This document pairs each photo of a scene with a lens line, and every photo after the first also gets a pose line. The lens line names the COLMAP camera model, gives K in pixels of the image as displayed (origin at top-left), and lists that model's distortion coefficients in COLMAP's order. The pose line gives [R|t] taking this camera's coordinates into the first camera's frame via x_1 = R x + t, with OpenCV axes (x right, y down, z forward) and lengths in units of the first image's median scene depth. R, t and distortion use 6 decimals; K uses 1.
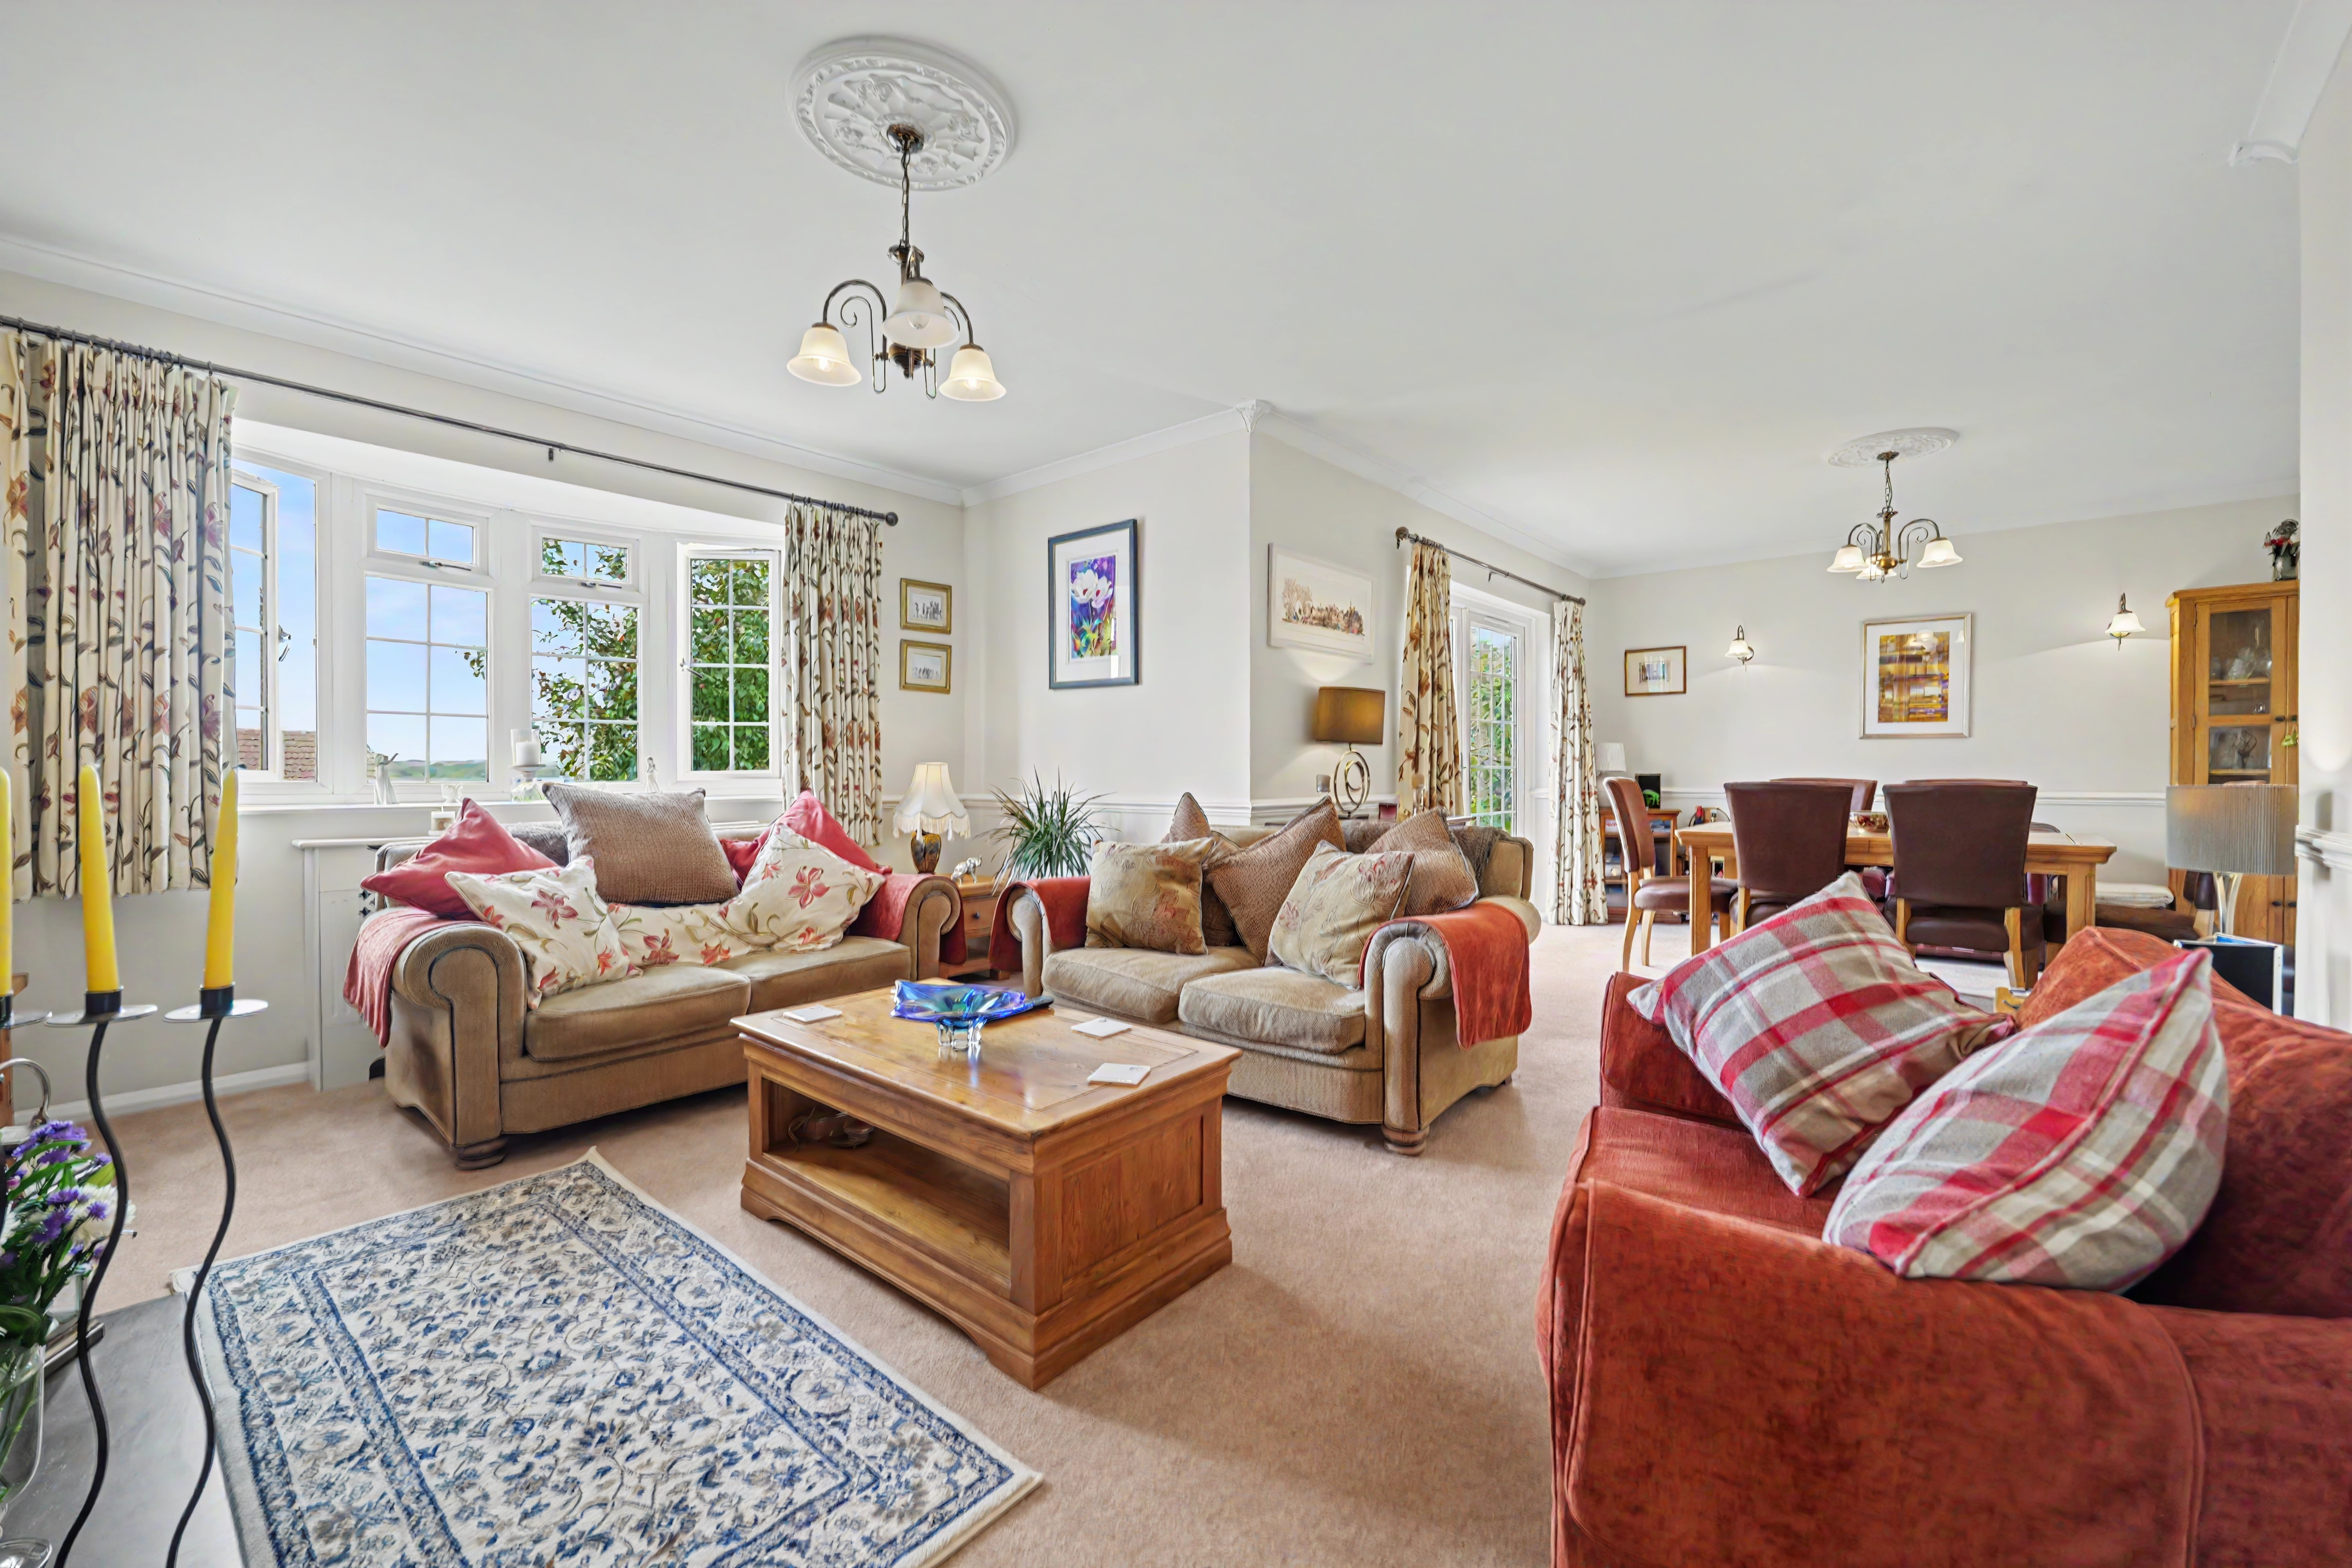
lens RADIAL K [[960.8, 0, 1178.2], [0, 960.8, 780.1], [0, 0, 1]] dist [-0.011528, -0.000205]
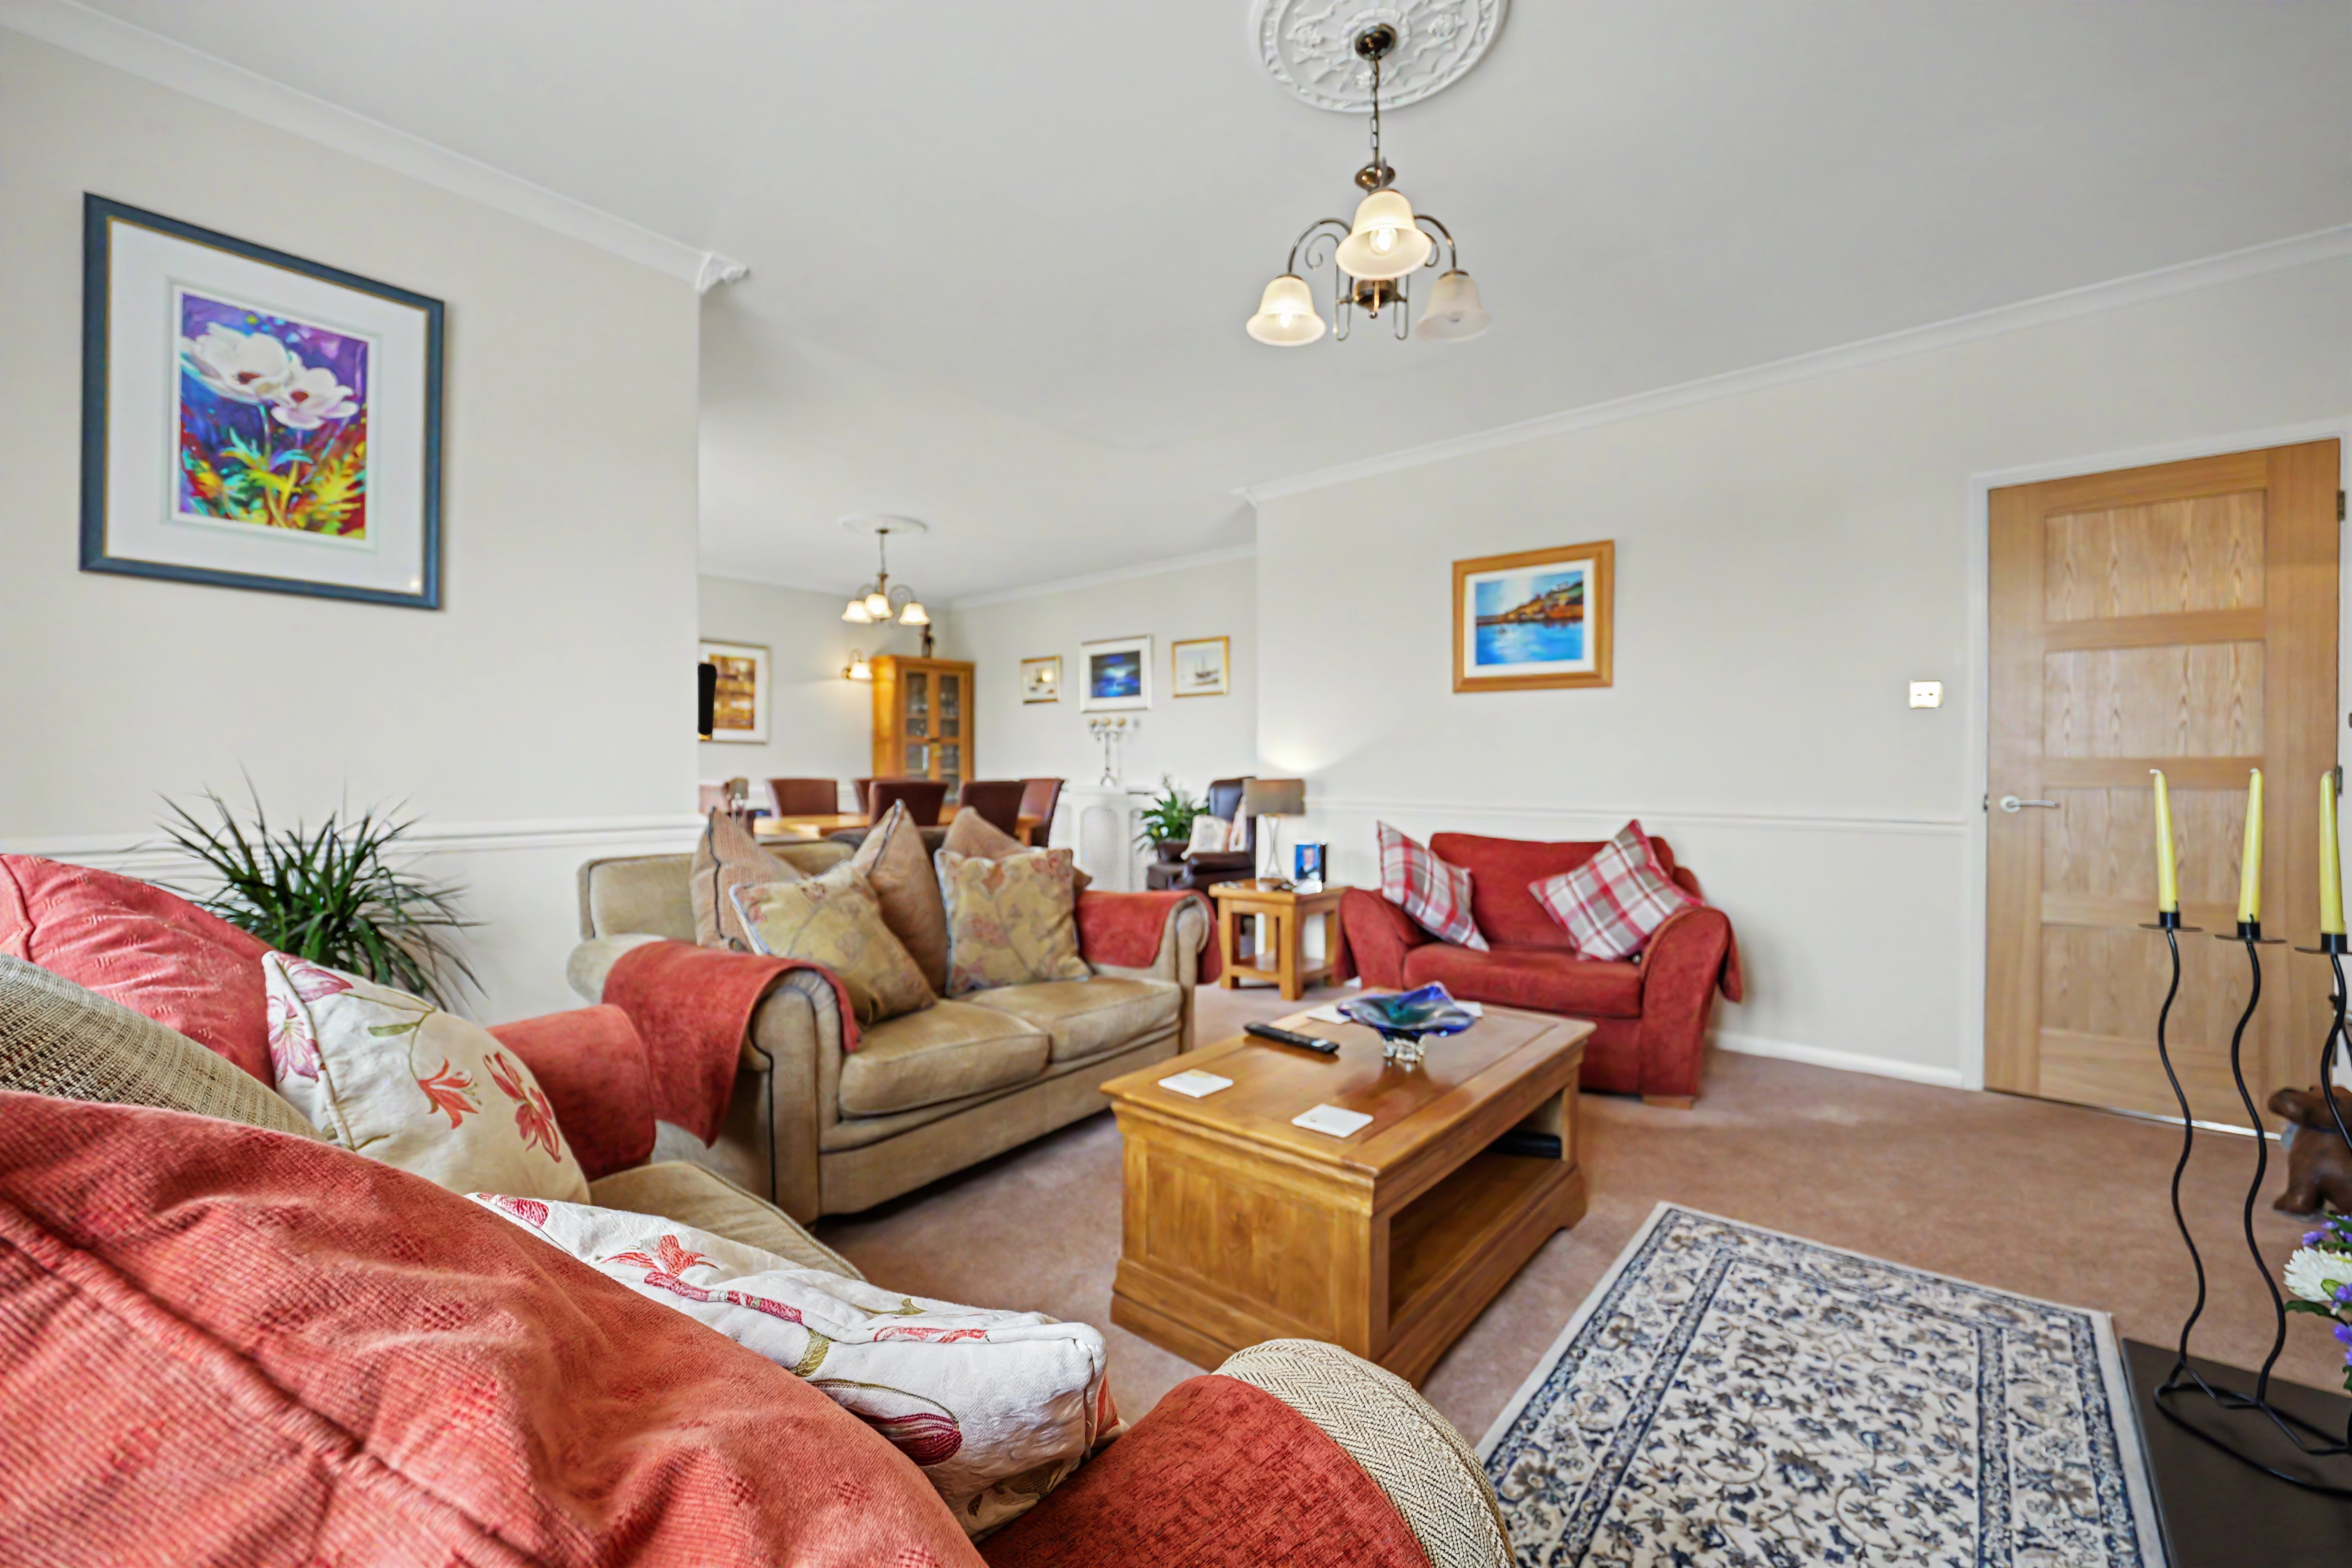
lens RADIAL K [[955.6, 0, 1192.4], [0, 955.6, 774.1], [0, 0, 1]] dist [-0.016326, 0.000360]
pose [[-0.015105, -0.004972, 0.999874, -1.403759], [0.012774, 0.999905, 0.005166, -0.016041], [-0.999804, 0.012851, -0.015041, 1.455872]]
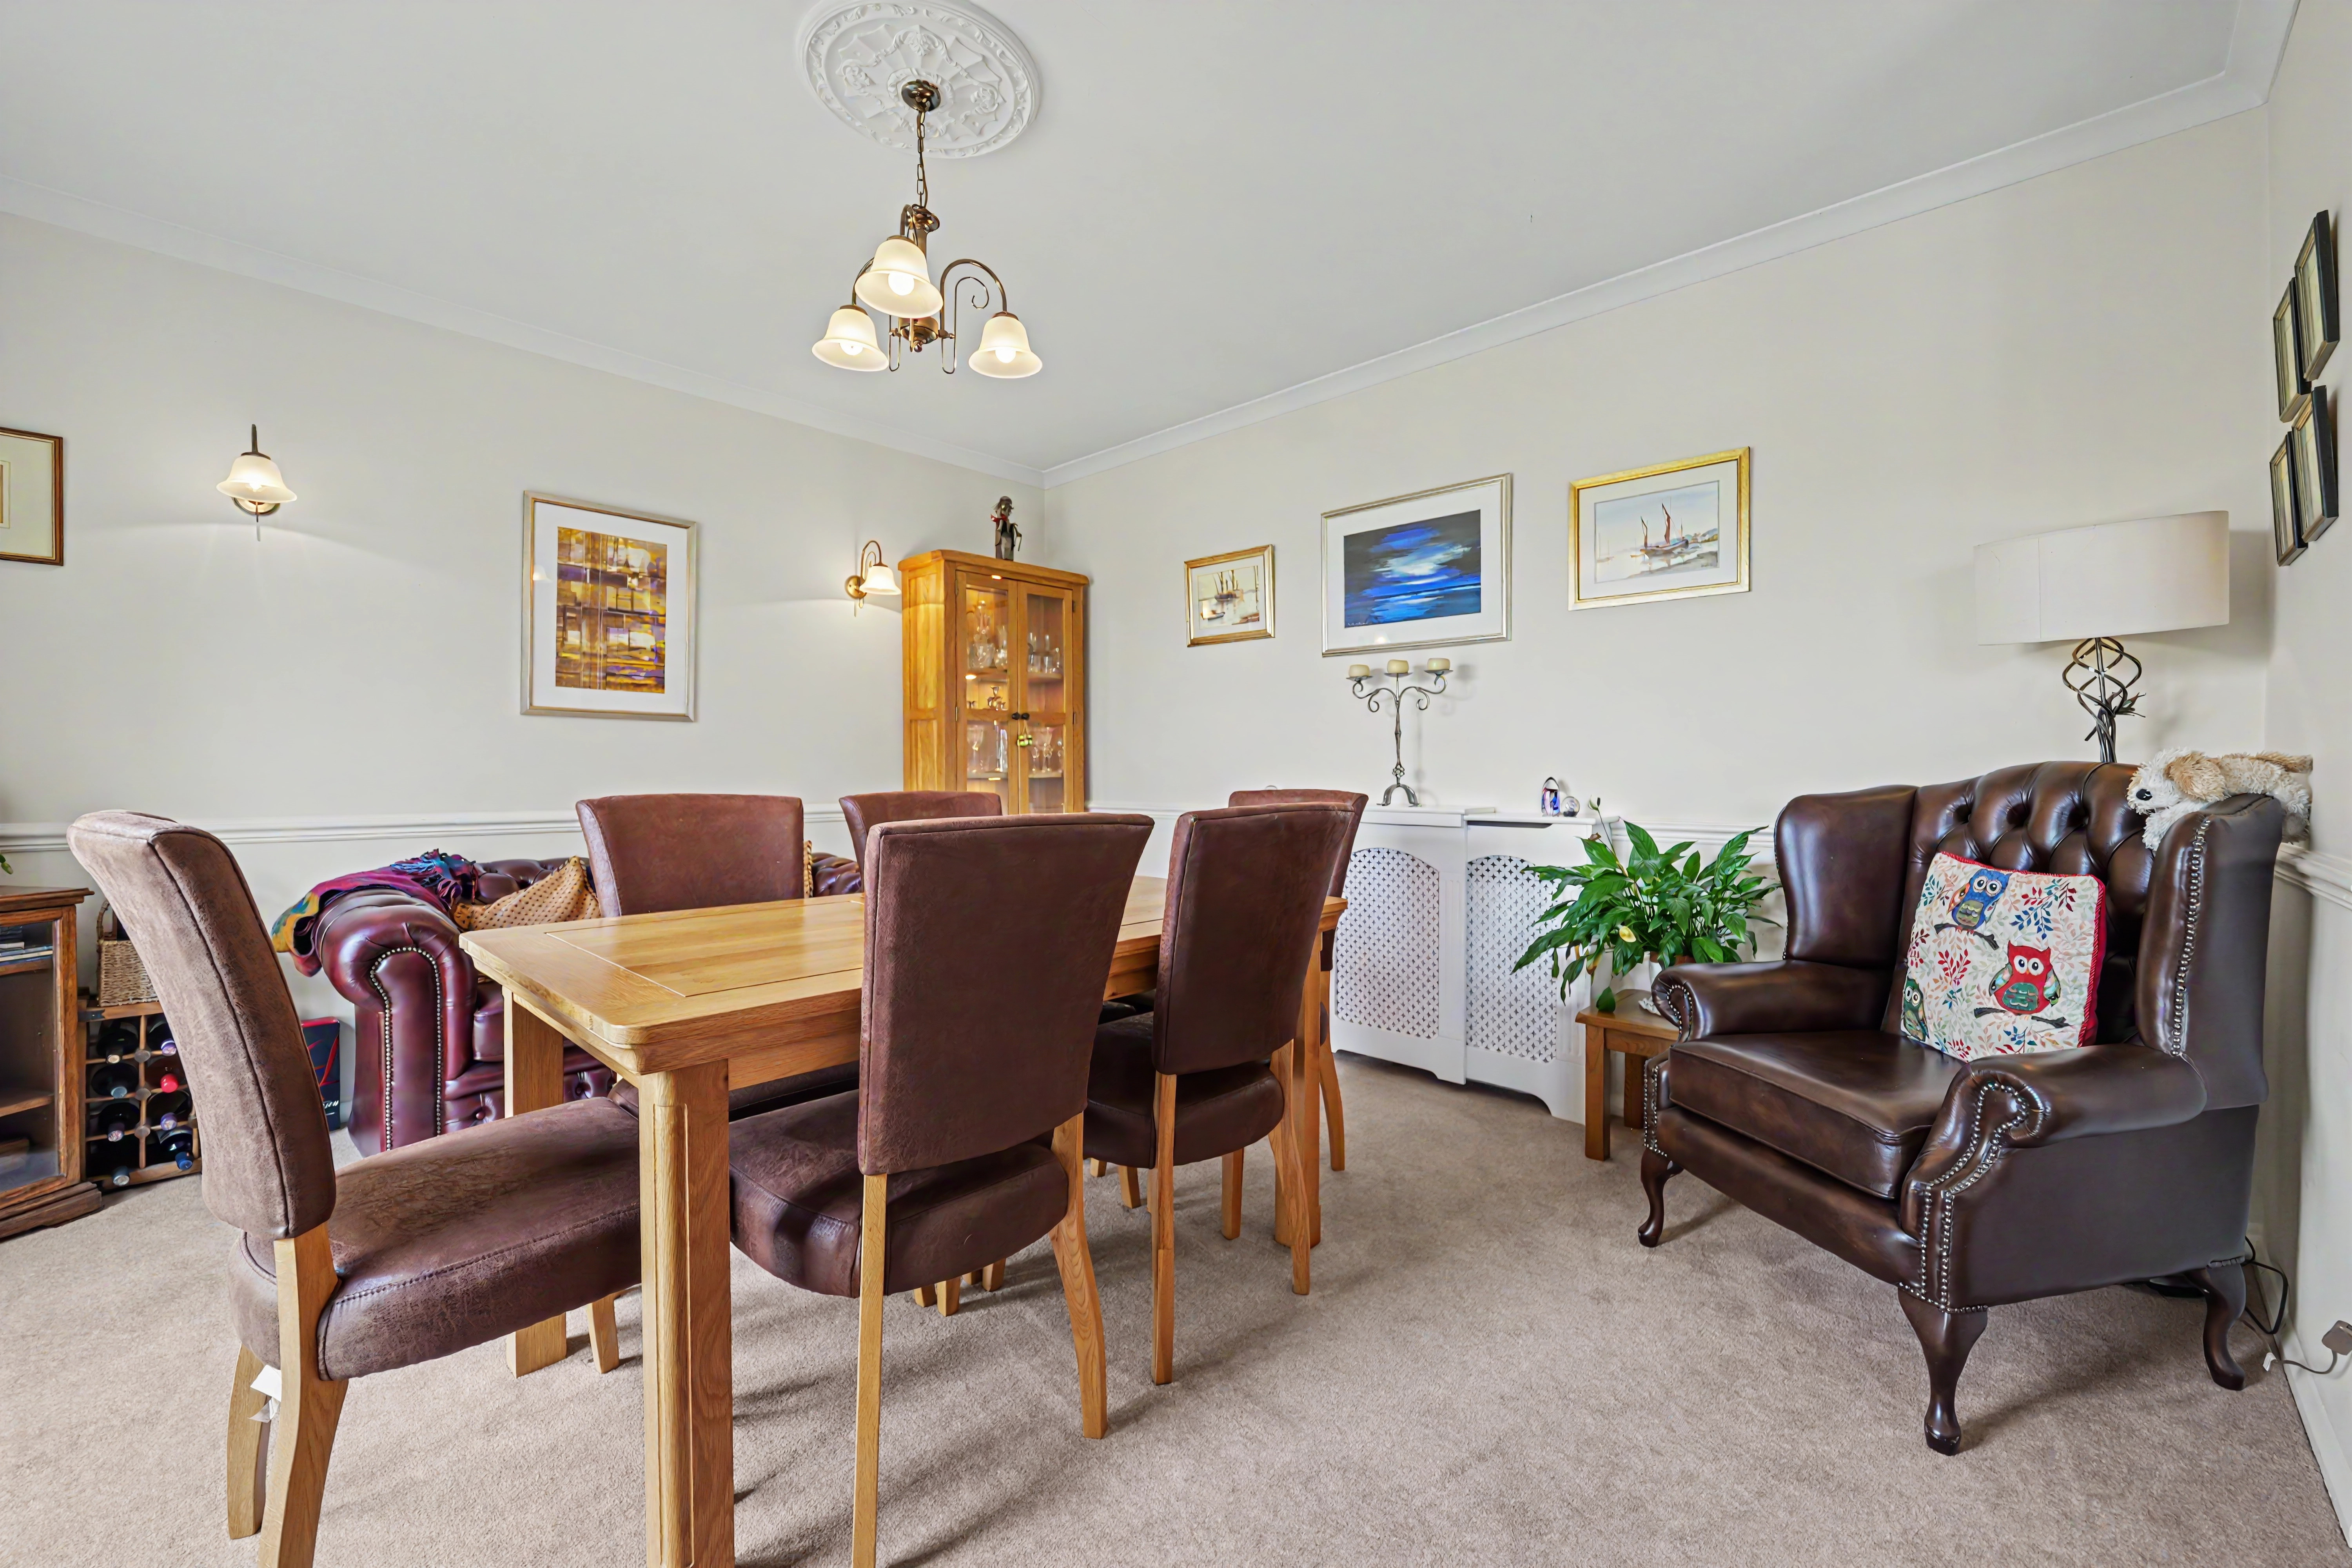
lens RADIAL K [[960.8, 0, 1178.2], [0, 960.8, 780.1], [0, 0, 1]] dist [-0.011528, -0.000205]
pose [[0.039907, -0.006491, 0.999182, 0.690519], [0.012739, 0.999901, 0.005987, -0.019605], [-0.999122, 0.012489, 0.039986, 2.098944]]
